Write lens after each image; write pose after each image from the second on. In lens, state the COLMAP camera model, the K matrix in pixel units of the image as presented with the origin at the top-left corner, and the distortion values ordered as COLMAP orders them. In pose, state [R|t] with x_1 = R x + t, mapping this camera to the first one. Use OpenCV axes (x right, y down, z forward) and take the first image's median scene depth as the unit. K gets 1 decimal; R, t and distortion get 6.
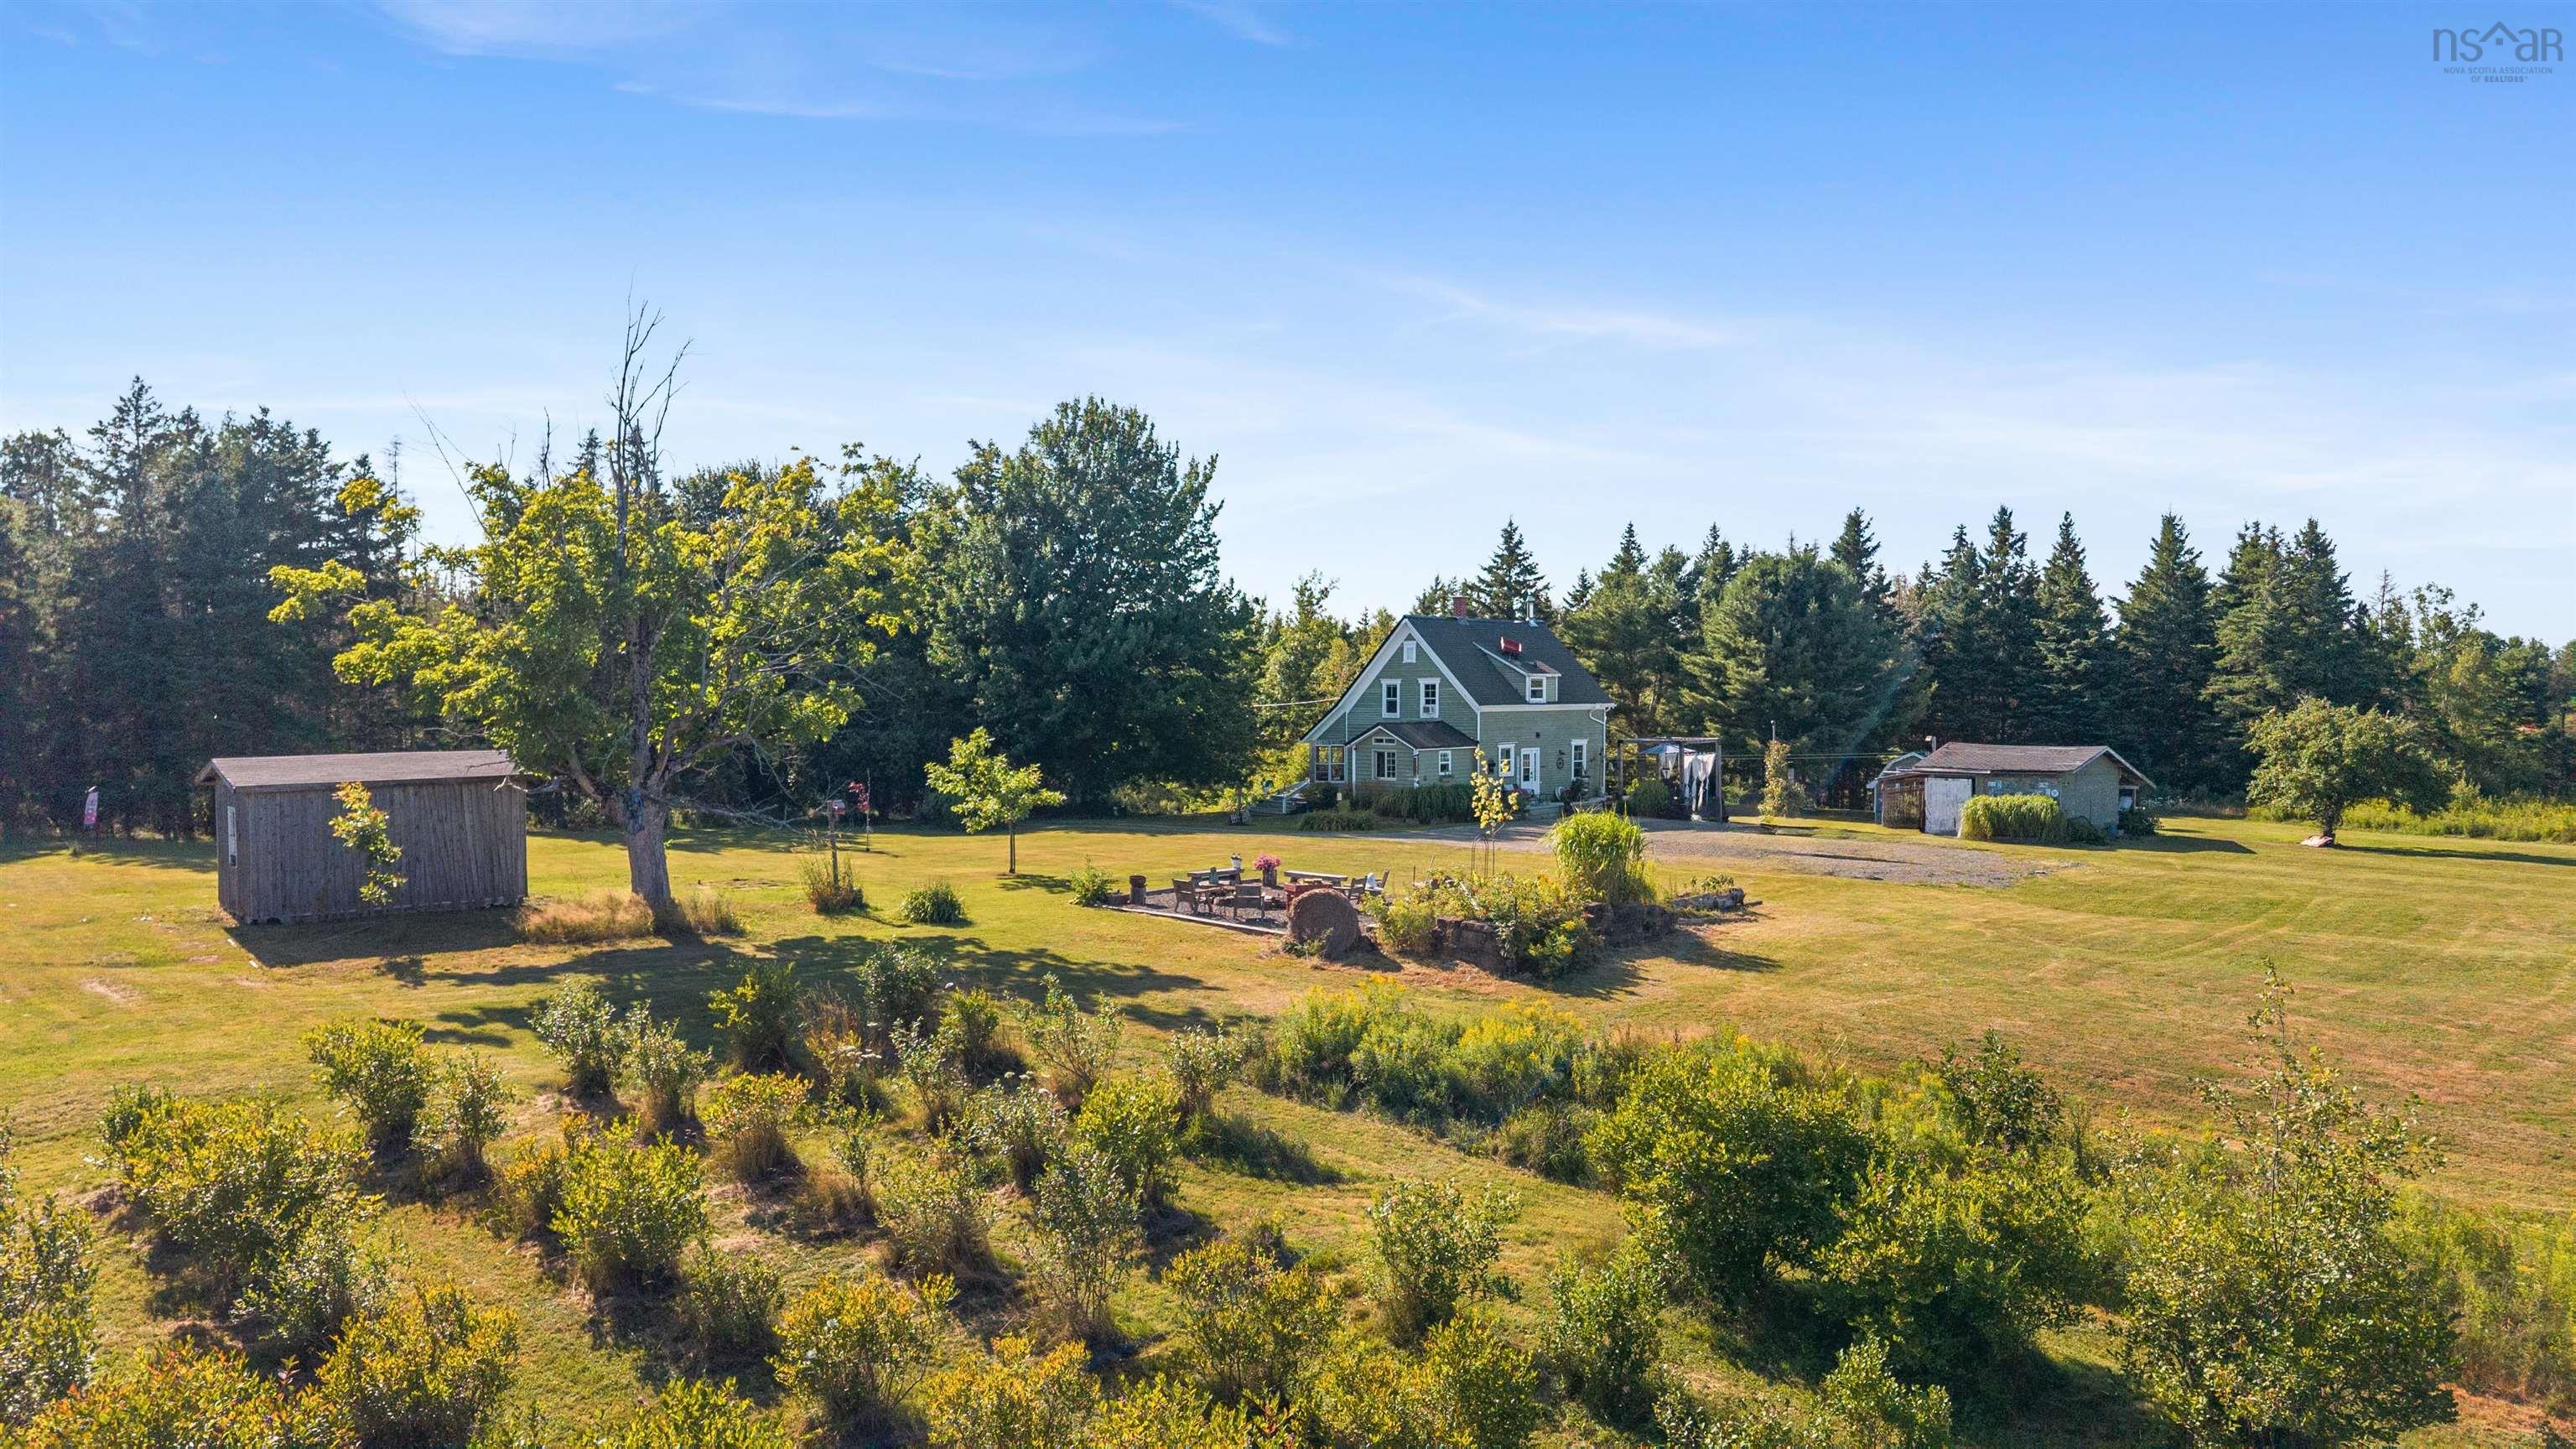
lens RADIAL K [[1660.2, 0, 1247.2], [0, 1660.2, 715.5], [0, 0, 1]] dist [0.002912, 0.000351]
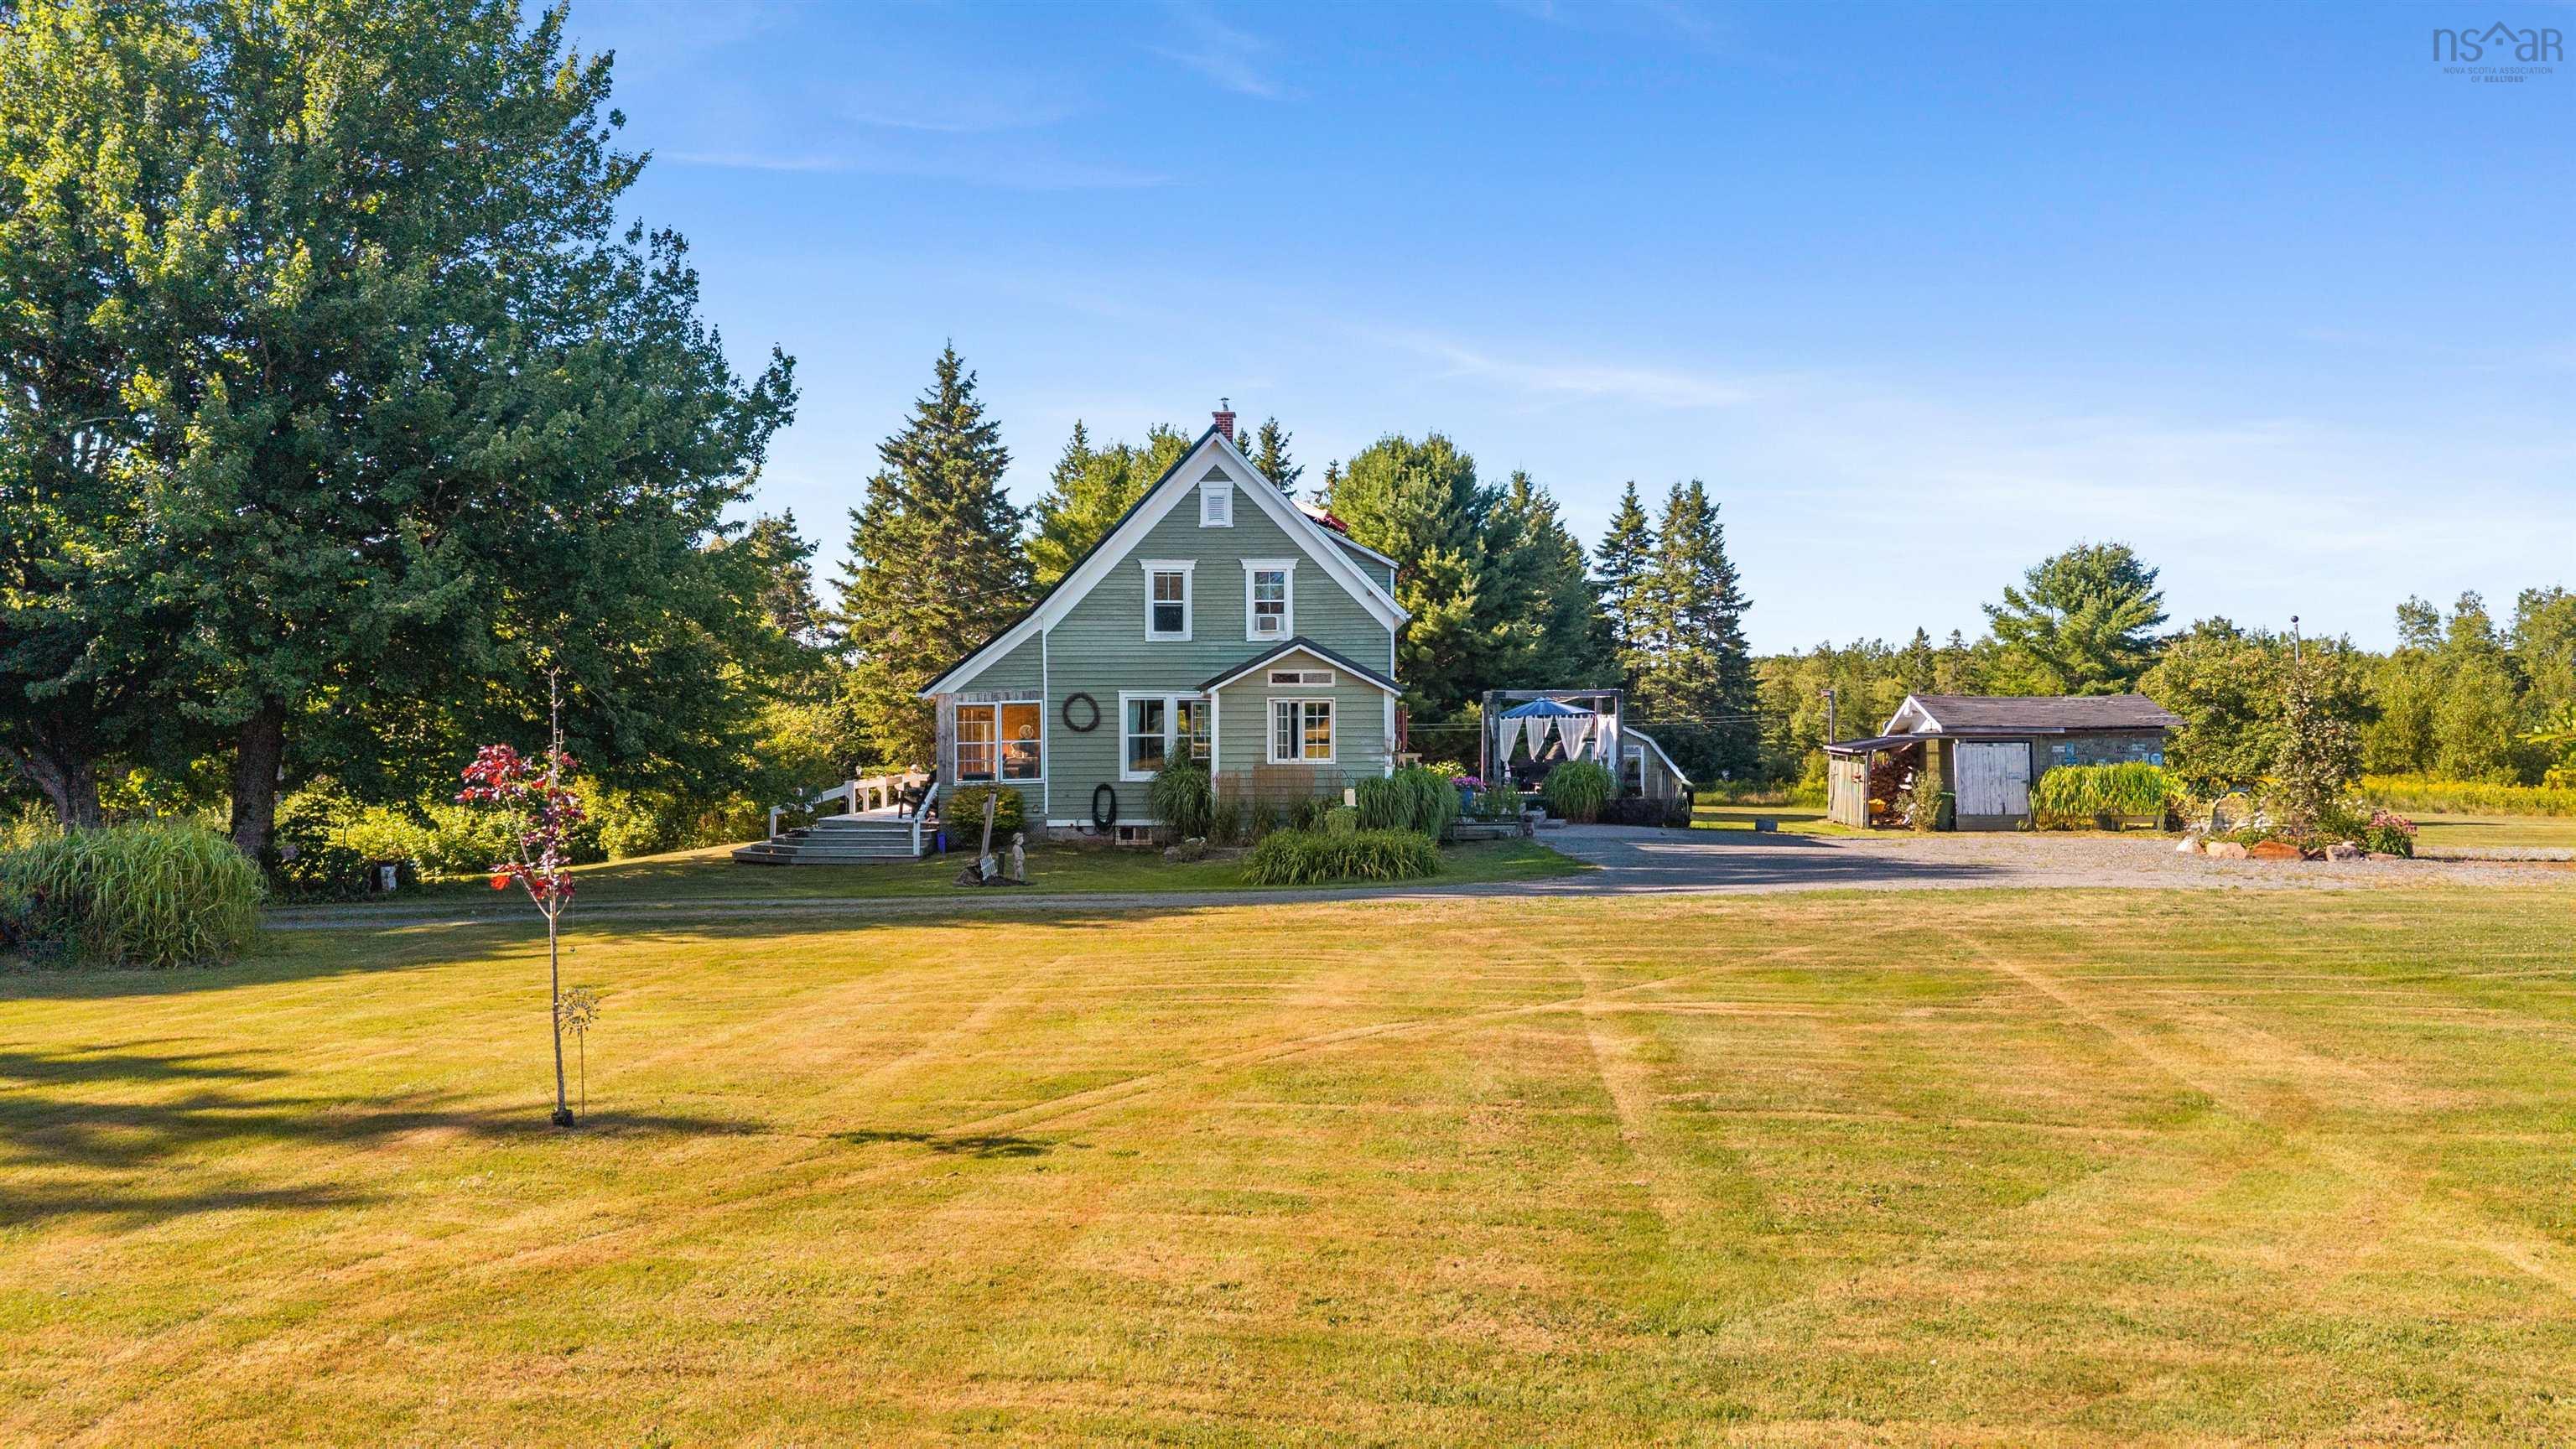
lens RADIAL K [[1660.2, 0, 1247.2], [0, 1660.2, 715.5], [0, 0, 1]] dist [0.002912, 0.000351]
pose [[0.709225, 0.005545, 0.704960, -0.233434], [0.008410, 0.999831, -0.016325, 0.030722], [-0.704932, 0.017507, 0.709059, 0.646034]]
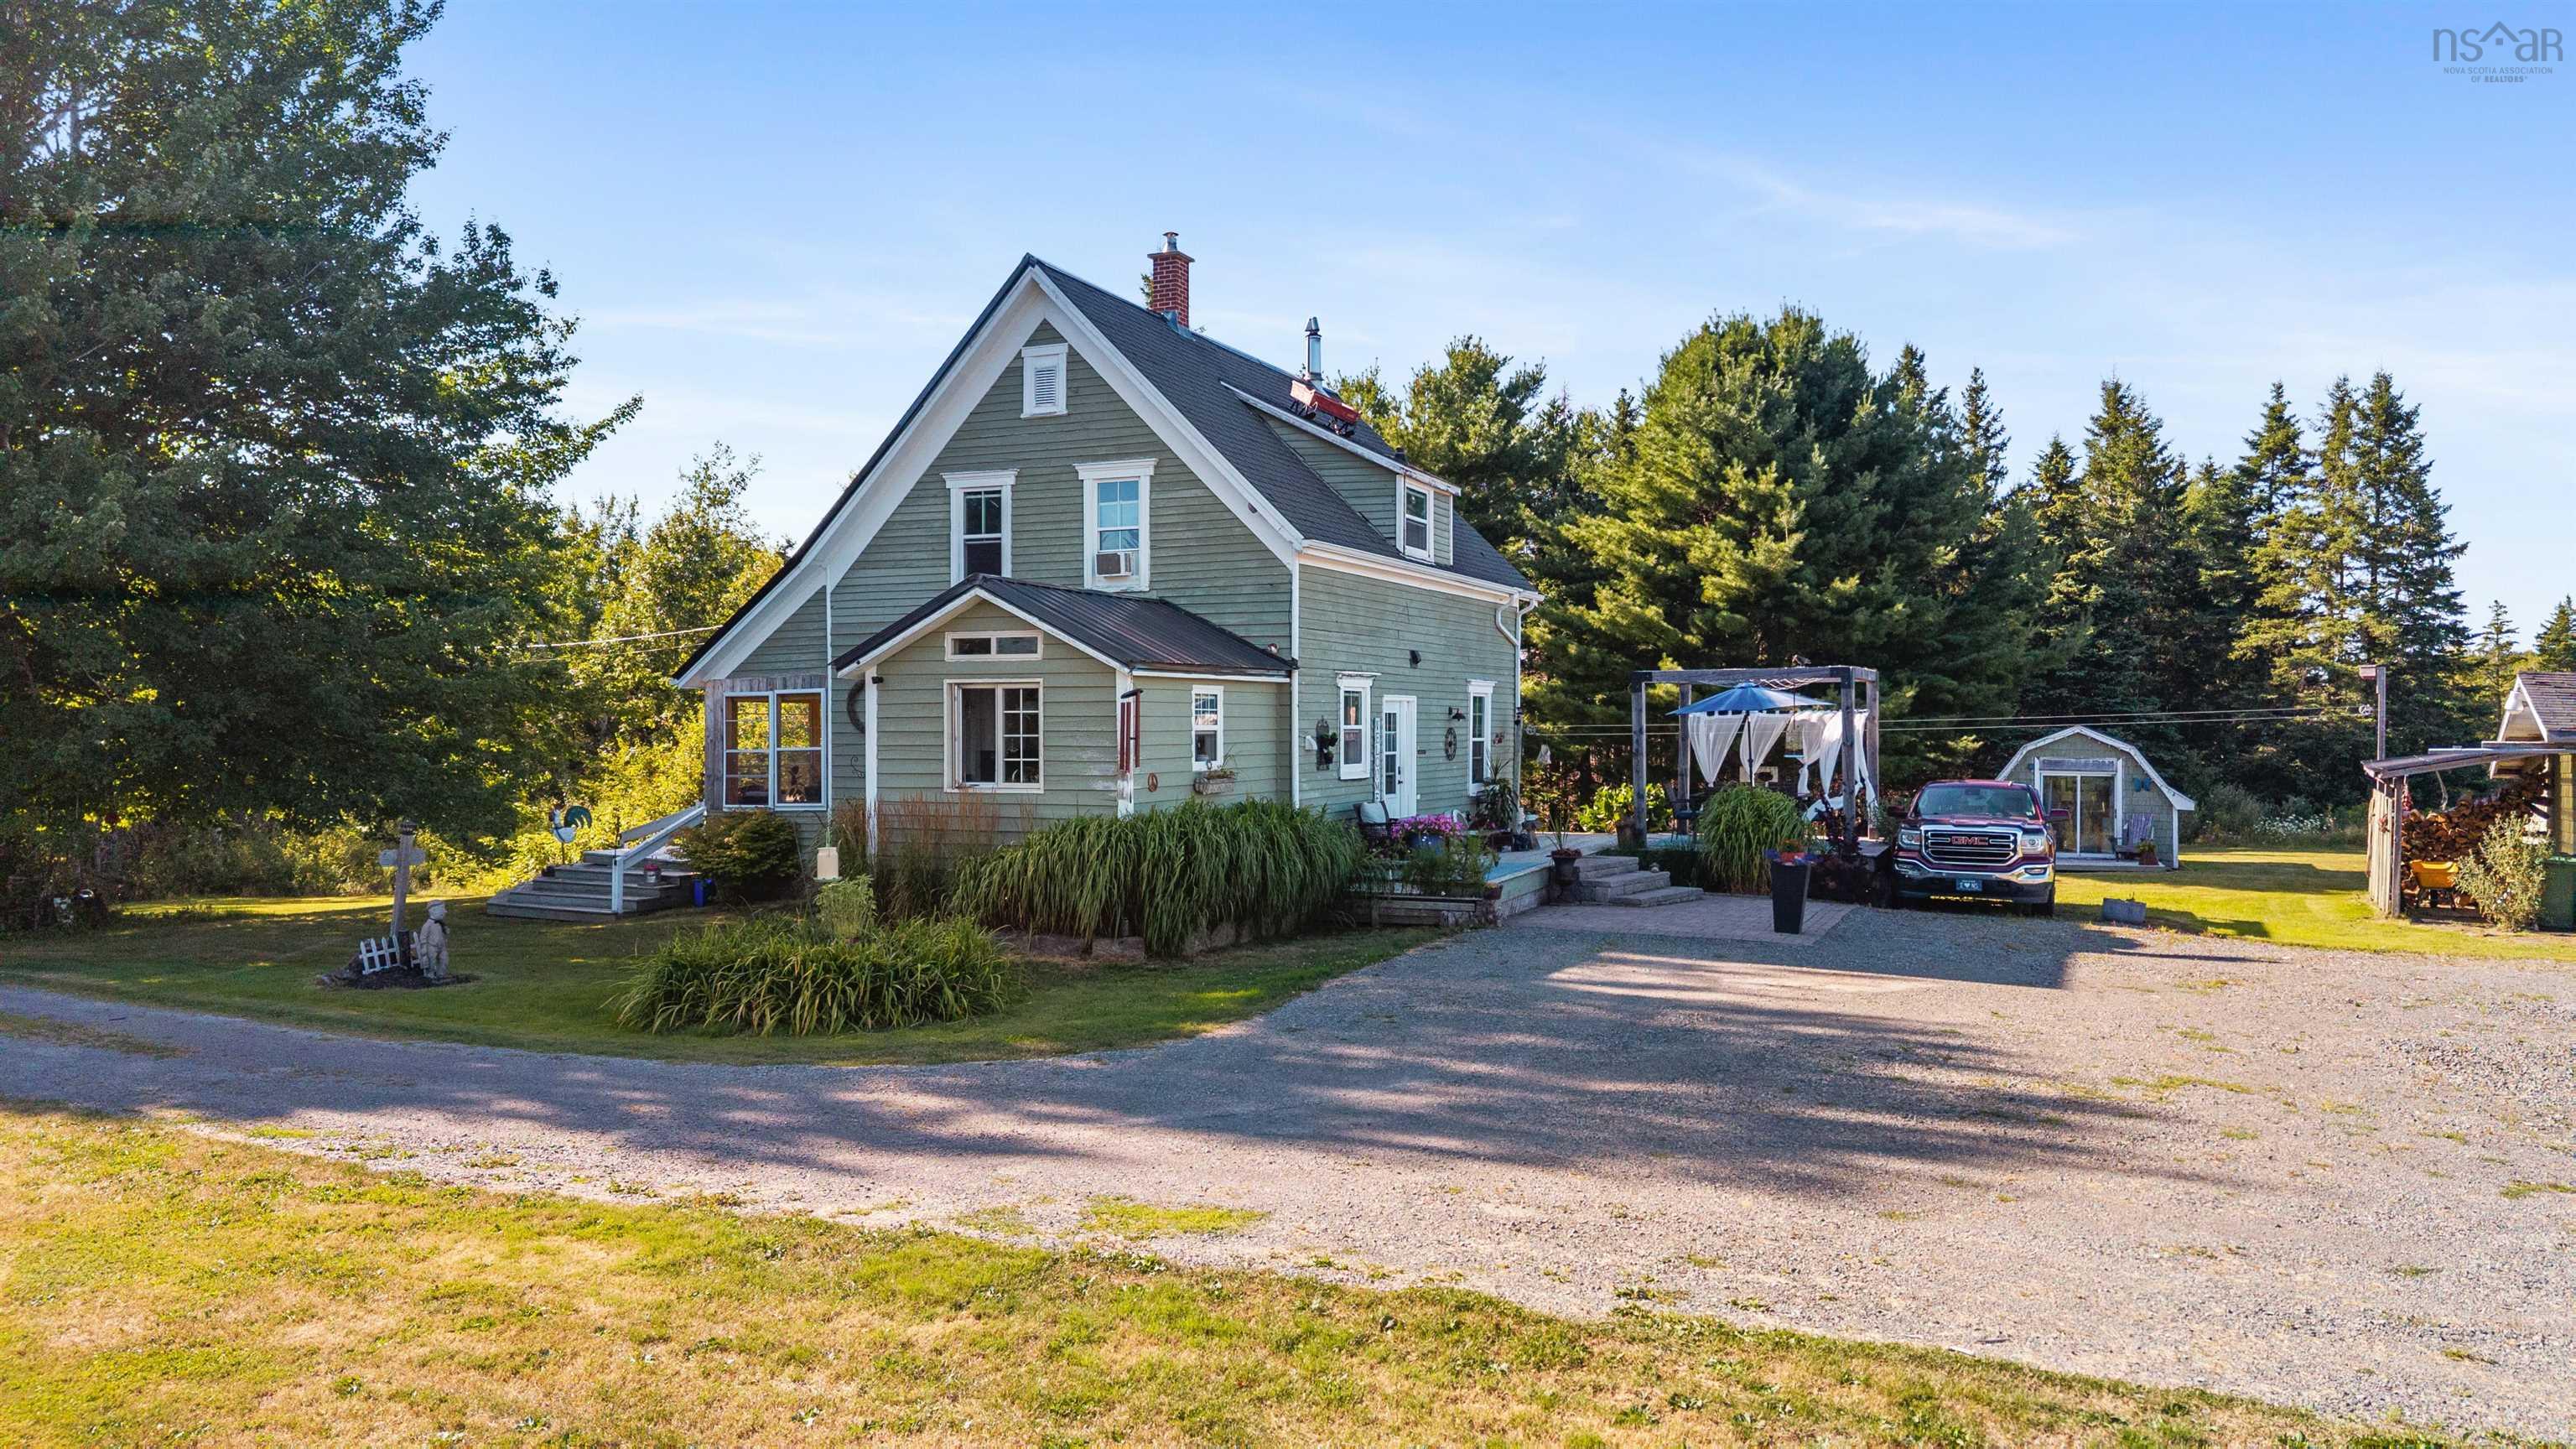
lens RADIAL K [[1660.4, 0, 1297.8], [0, 1660.4, 736.7], [0, 0, 1]] dist [-0.002747, -0.000689]
pose [[0.933096, 0.000008, 0.359627, 0.030204], [0.002469, 0.999976, -0.006428, 0.029741], [-0.359619, 0.006886, 0.933074, 0.688230]]
